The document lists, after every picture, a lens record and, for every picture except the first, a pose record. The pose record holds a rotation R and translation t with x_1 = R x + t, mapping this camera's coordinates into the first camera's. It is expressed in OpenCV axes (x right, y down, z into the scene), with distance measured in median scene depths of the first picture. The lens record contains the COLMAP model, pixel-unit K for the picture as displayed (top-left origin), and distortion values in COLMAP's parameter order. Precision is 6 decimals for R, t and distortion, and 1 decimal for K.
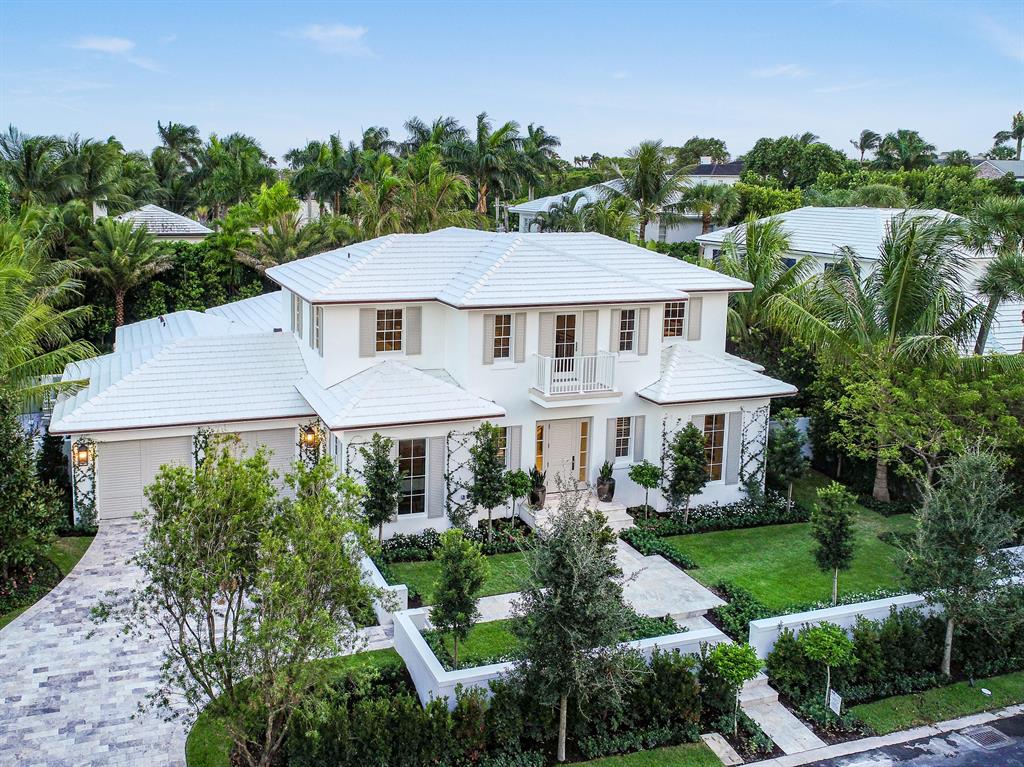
lens RADIAL K [[1043.7, 0, 511.7], [0, 1043.7, 382.4], [0, 0, 1]] dist [0.004863, 0.000000]
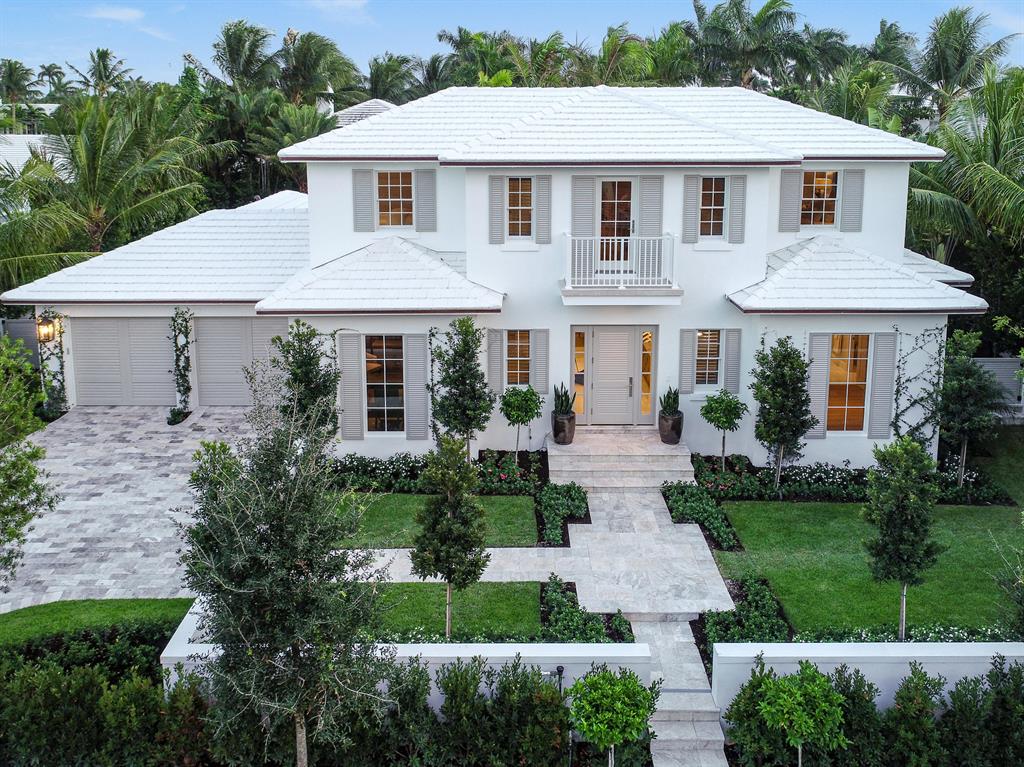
lens RADIAL K [[1043.7, 0, 525.6], [0, 1043.7, 351.5], [0, 0, 1]] dist [0.004863, 0.000000]
pose [[0.927488, 0.064772, -0.368200, 0.268895], [-0.055083, 0.997804, 0.036776, 0.030421], [0.369773, -0.013828, 0.929019, 0.301209]]
